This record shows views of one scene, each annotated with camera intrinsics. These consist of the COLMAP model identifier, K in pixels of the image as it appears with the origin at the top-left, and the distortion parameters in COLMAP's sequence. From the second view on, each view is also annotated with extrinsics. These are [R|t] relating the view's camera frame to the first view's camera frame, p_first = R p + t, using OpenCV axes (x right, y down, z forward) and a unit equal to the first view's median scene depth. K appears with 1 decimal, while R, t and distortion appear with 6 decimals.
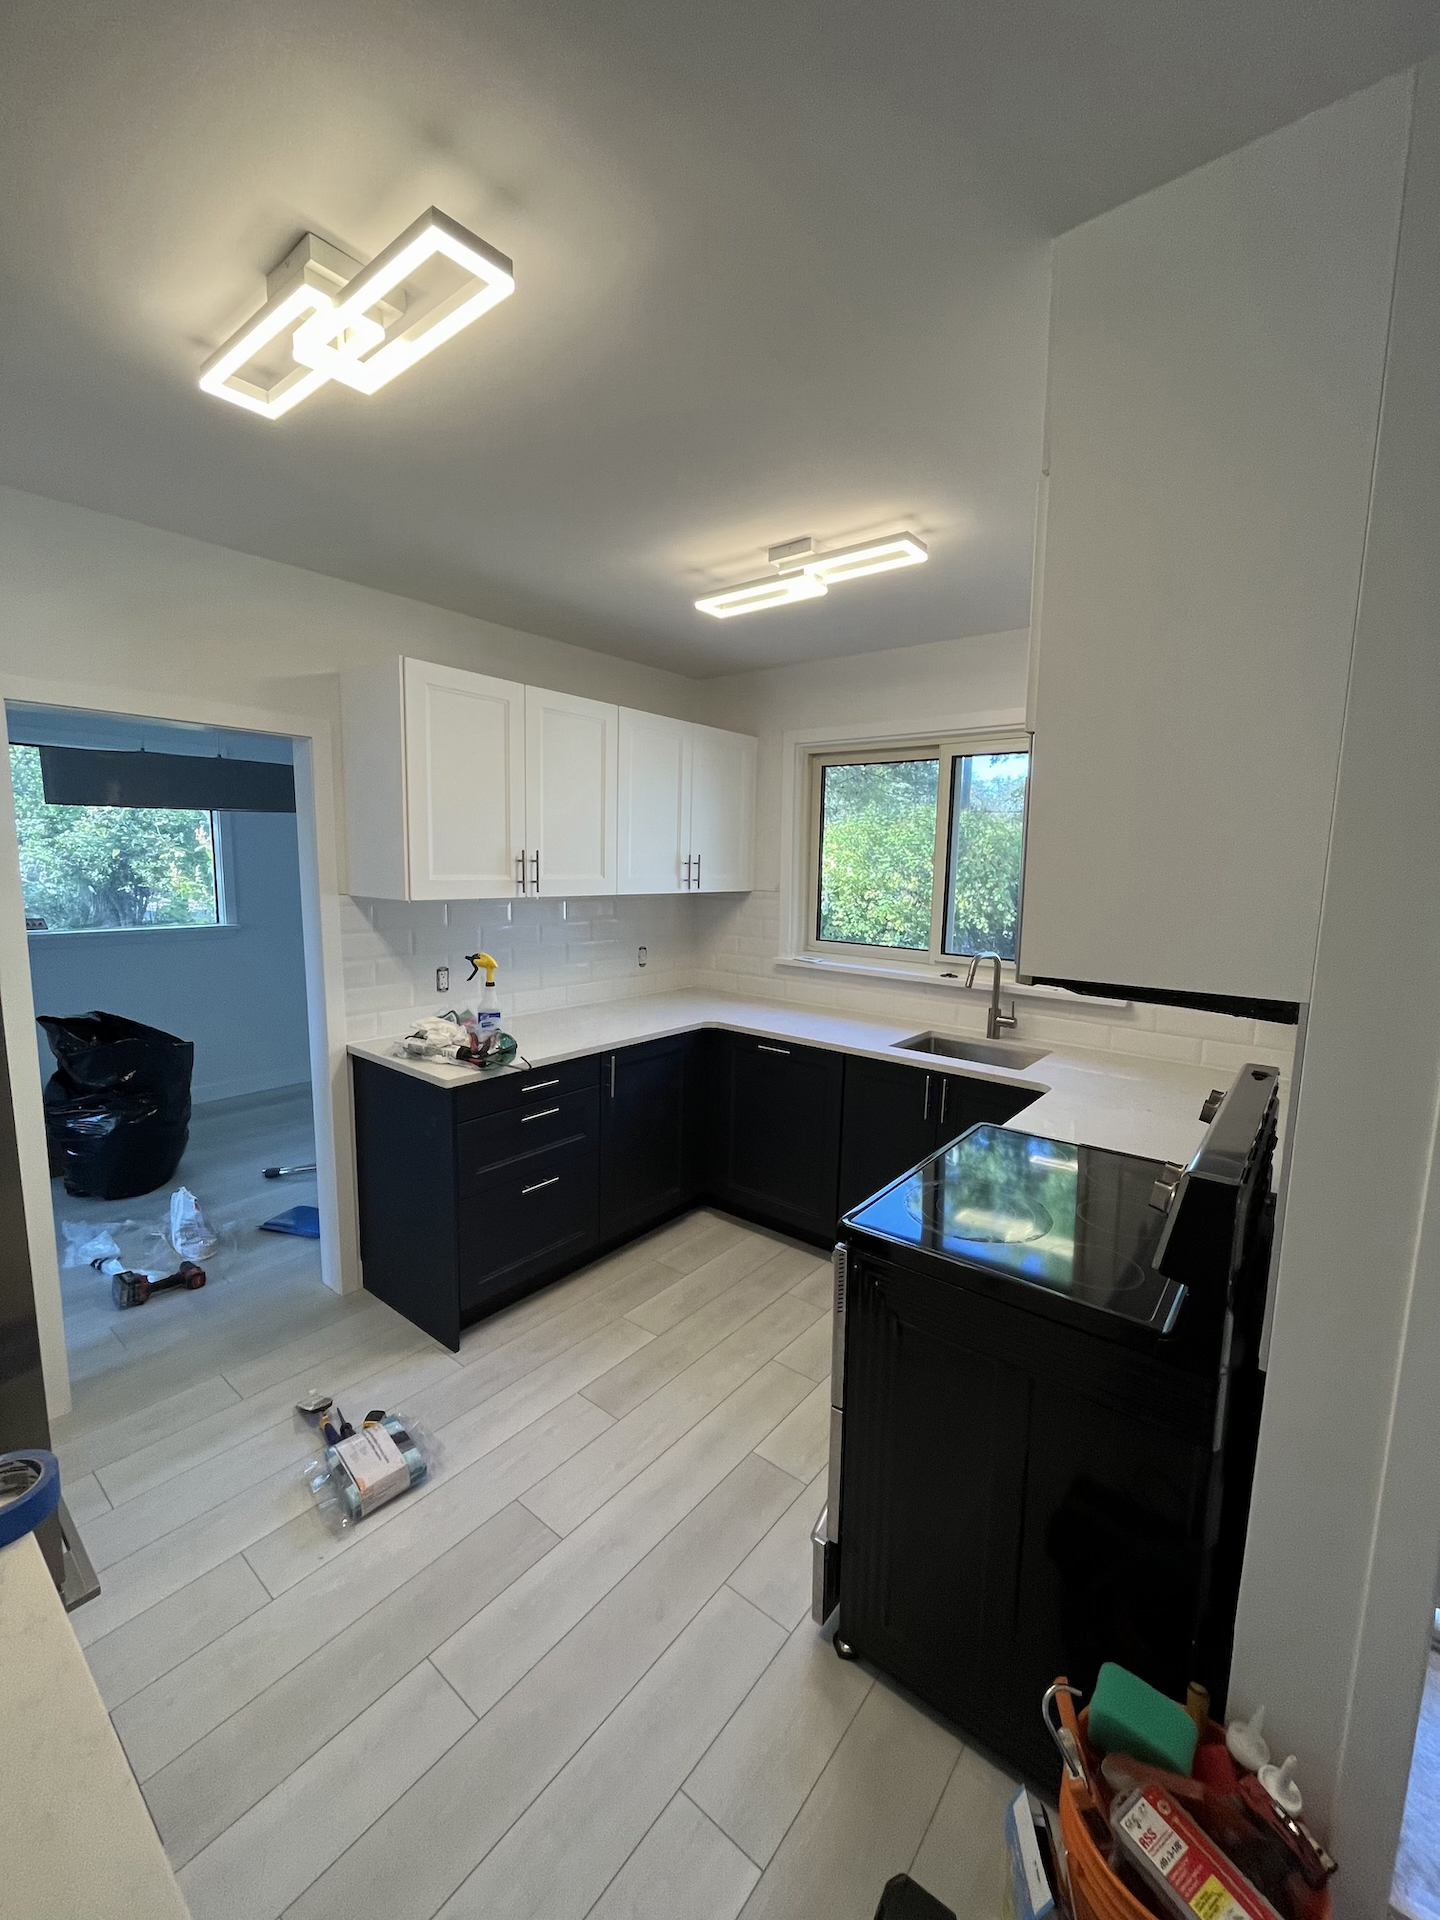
lens RADIAL K [[784.6, 0, 720.0], [0, 784.6, 960.0], [0, 0, 1]] dist [-0.001968, -0.000323]
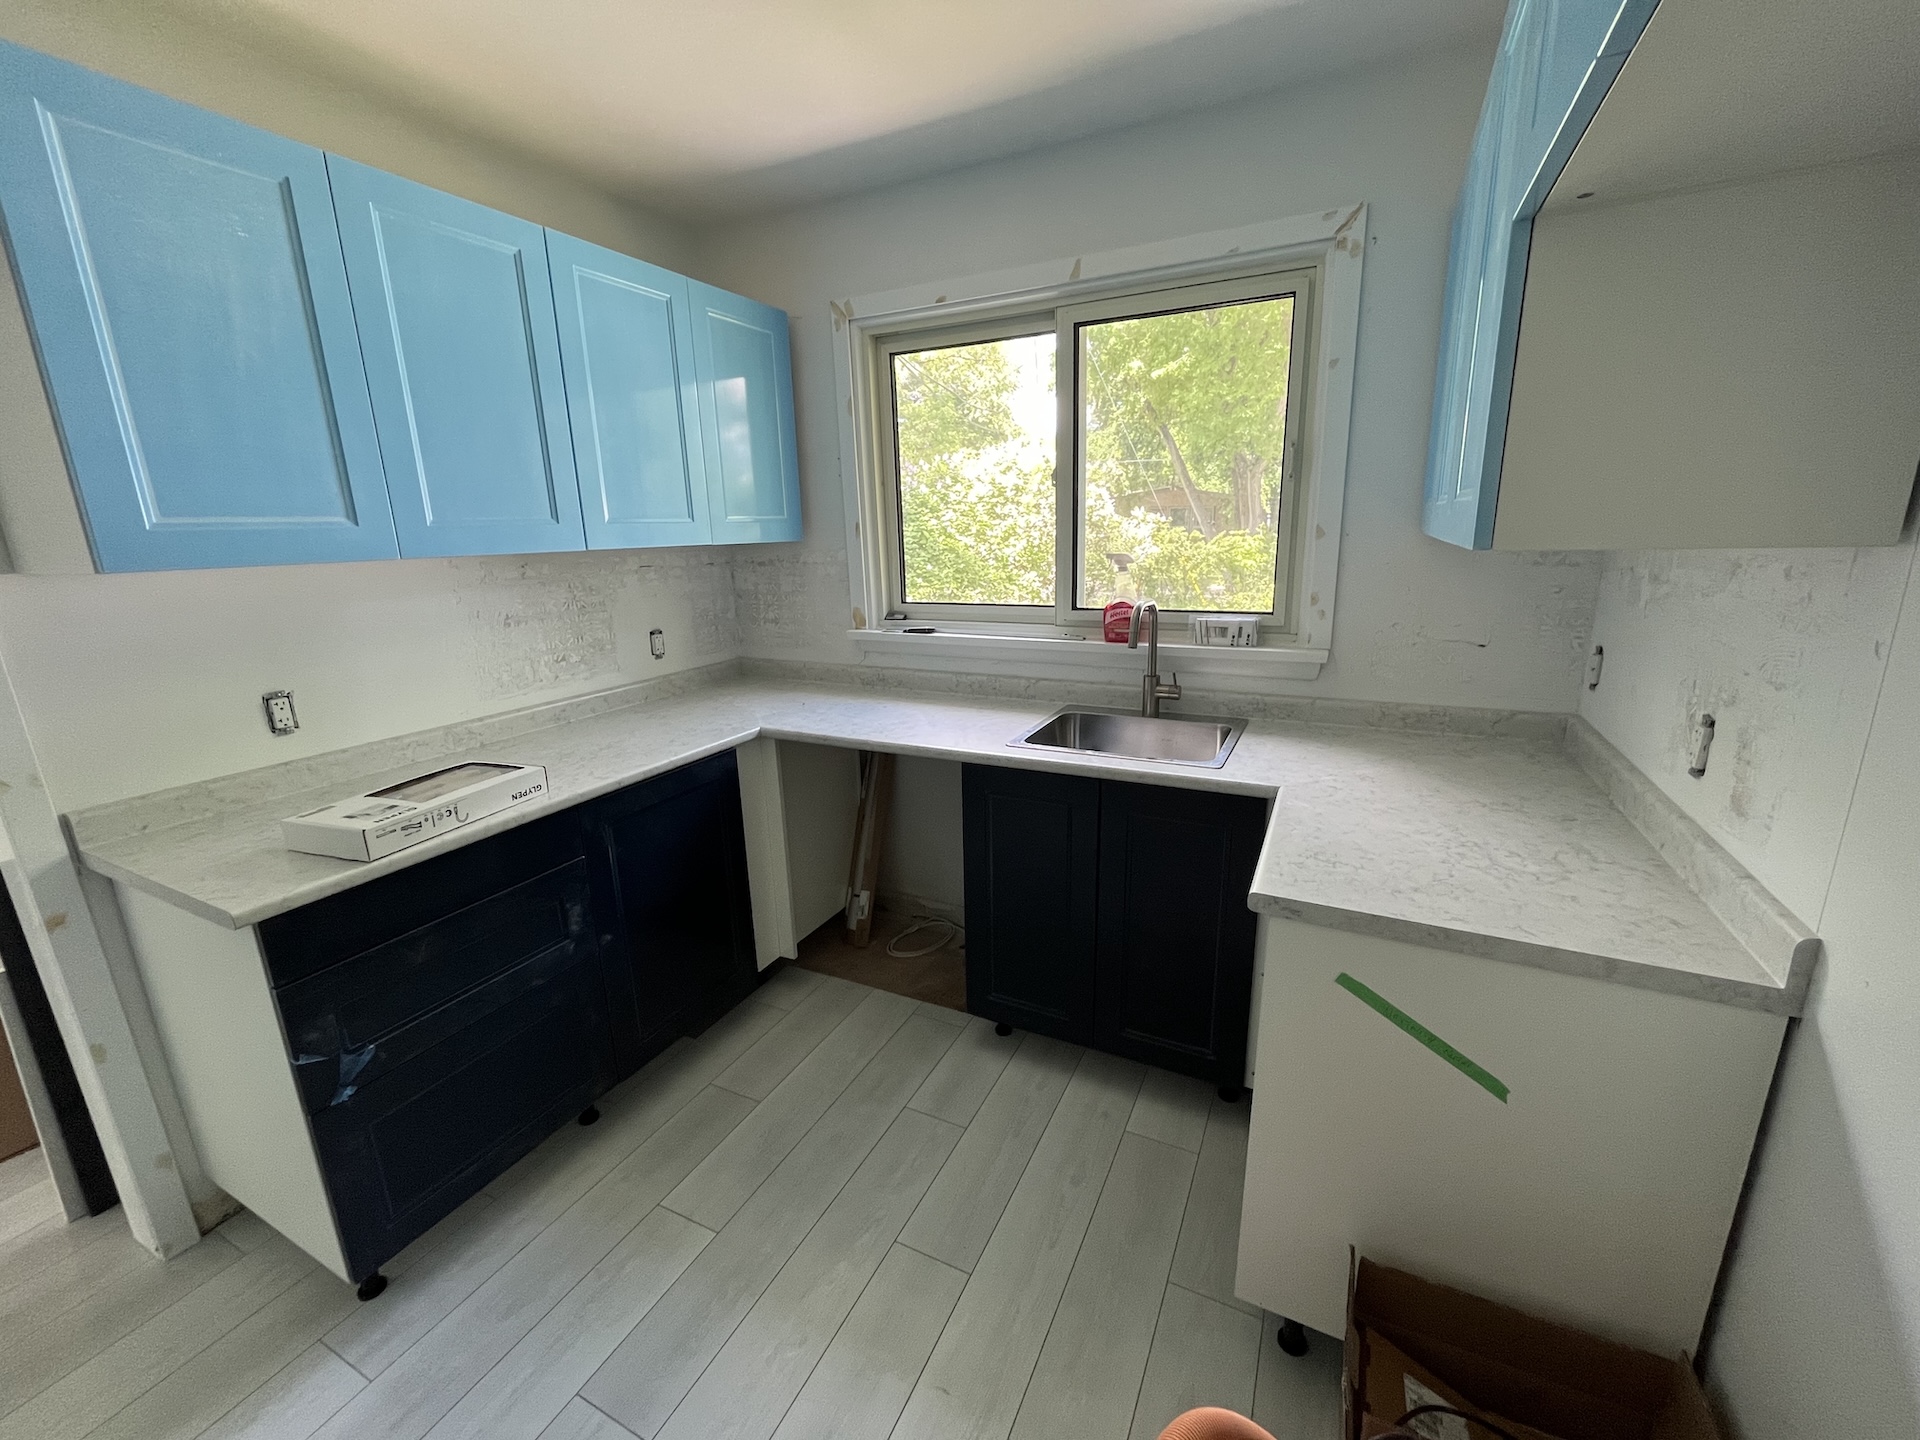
lens RADIAL K [[793.1, 0, 960.0], [0, 793.1, 720.0], [0, 0, 1]] dist [0.000347, -0.000007]
pose [[0.976000, -0.098332, 0.194307, 0.029441], [0.075914, 0.989910, 0.119643, -0.002353], [-0.204111, -0.102021, 0.973617, 0.340746]]
